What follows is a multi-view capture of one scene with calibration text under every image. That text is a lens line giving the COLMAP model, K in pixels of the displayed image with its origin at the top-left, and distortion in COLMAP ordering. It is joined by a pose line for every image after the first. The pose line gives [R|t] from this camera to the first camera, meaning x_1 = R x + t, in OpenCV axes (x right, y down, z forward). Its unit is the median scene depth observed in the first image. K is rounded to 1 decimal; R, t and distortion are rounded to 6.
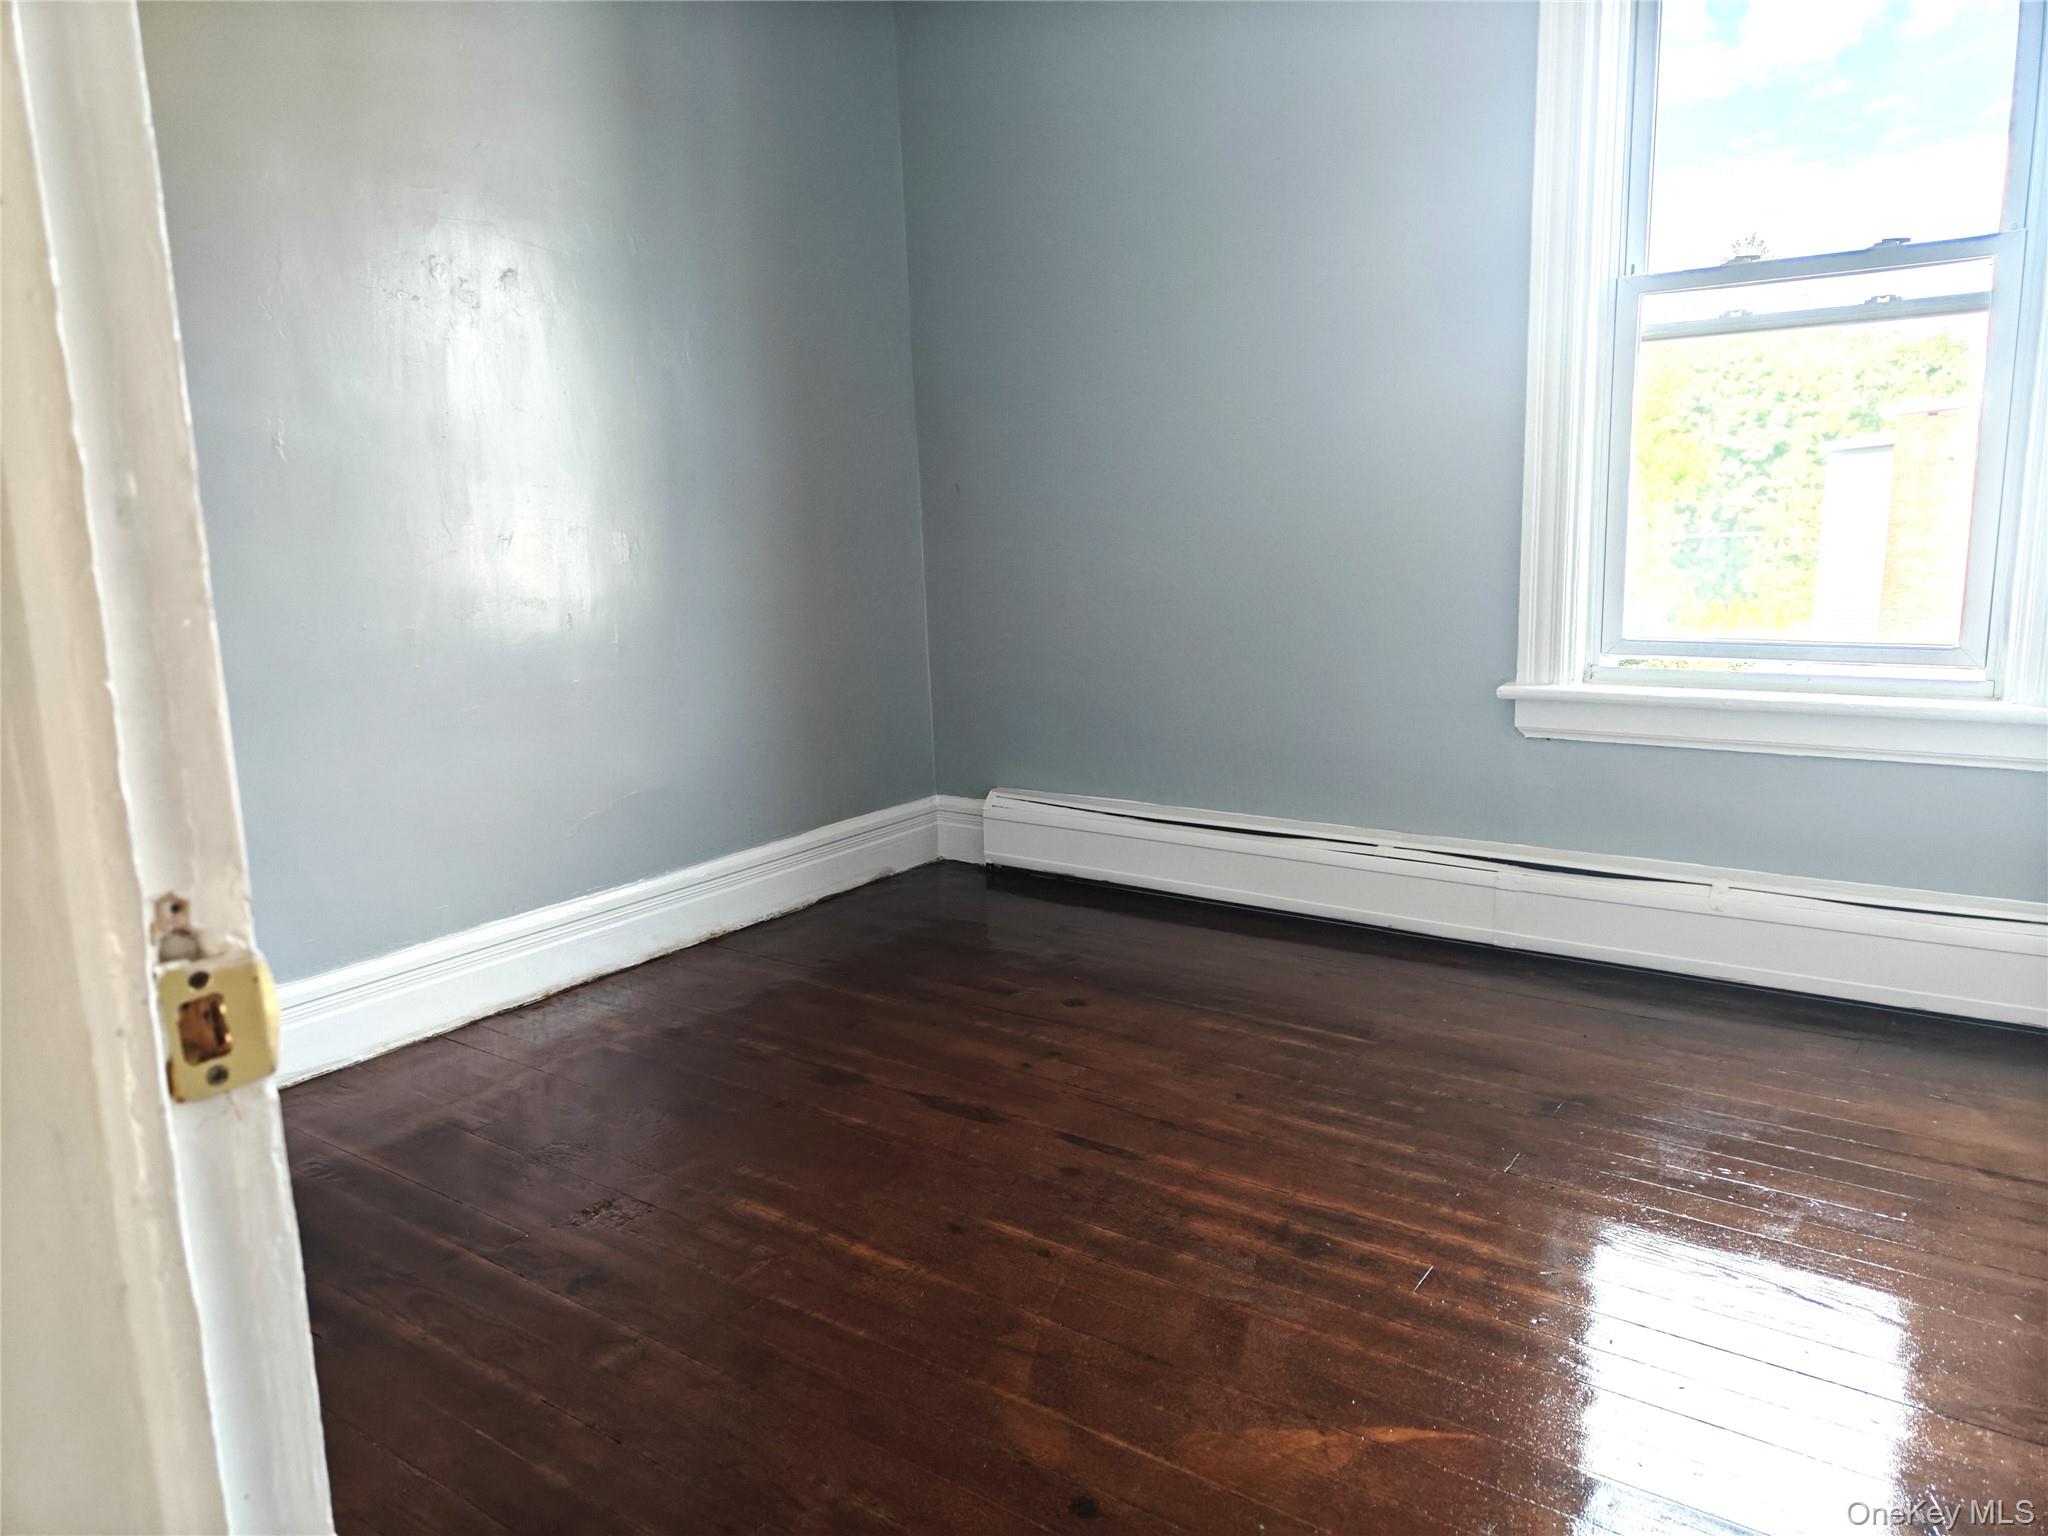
lens RADIAL K [[1416.3, 0, 1024.0], [0, 1416.3, 768.0], [0, 0, 1]] dist [0.010684, -0.007979]
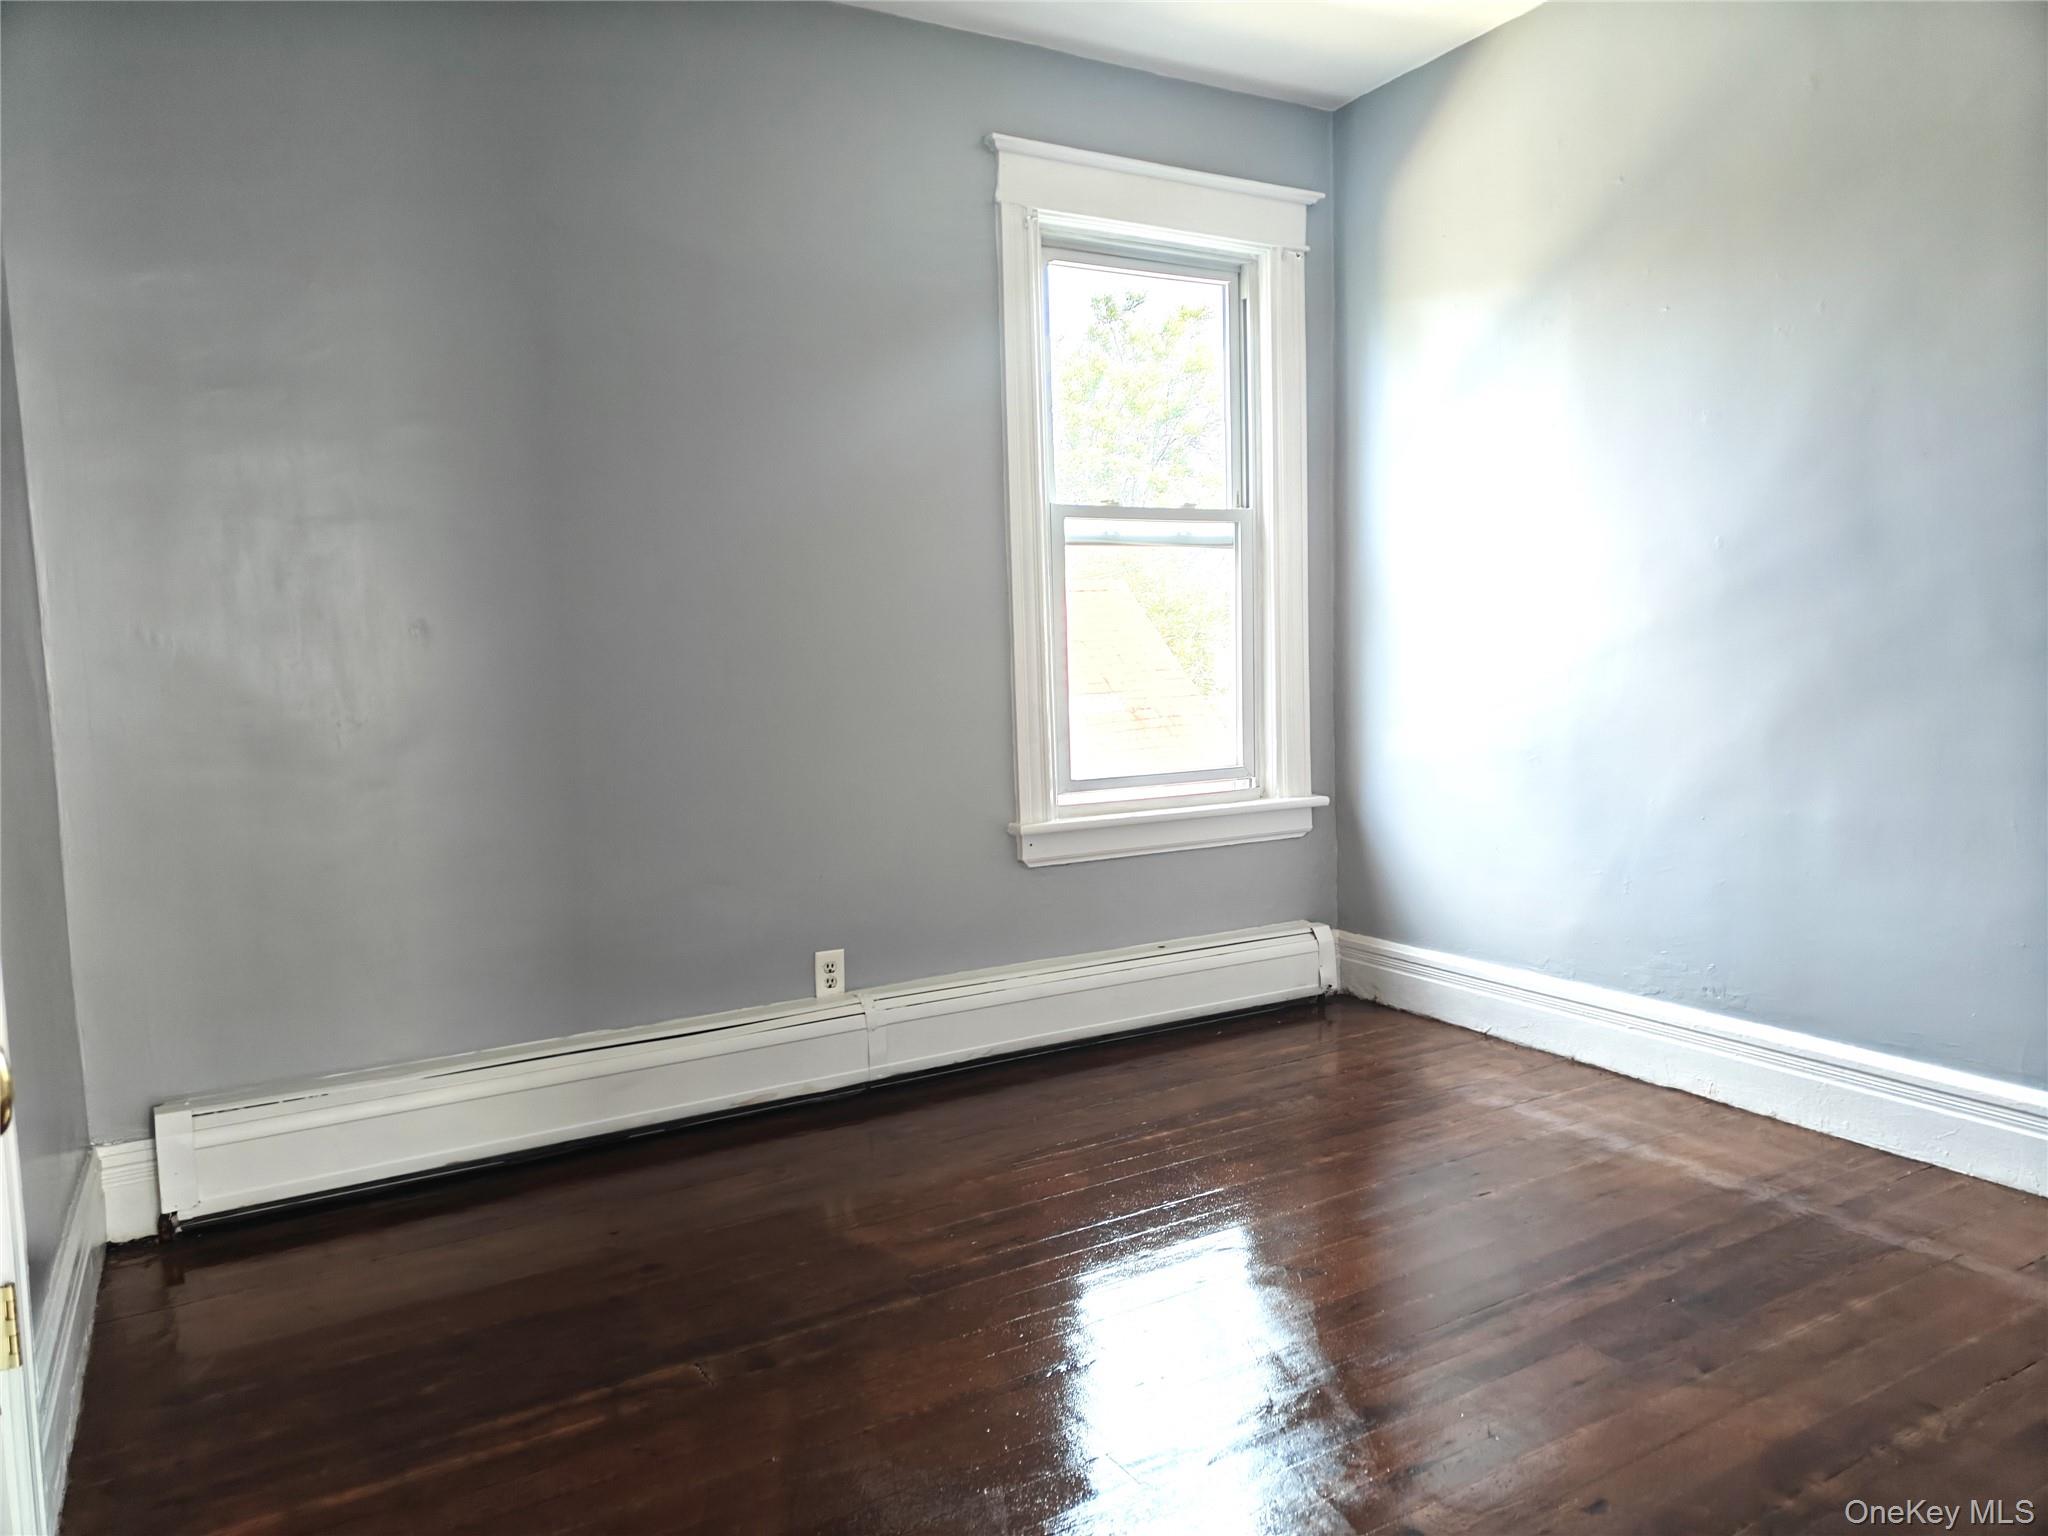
lens RADIAL K [[1416.3, 0, 1024.0], [0, 1416.3, 768.0], [0, 0, 1]] dist [0.010684, -0.007979]
pose [[0.365430, -0.041723, 0.929903, -0.761233], [0.182922, 0.982735, -0.027791, -0.073141], [-0.912689, 0.180255, 0.366752, 0.564932]]
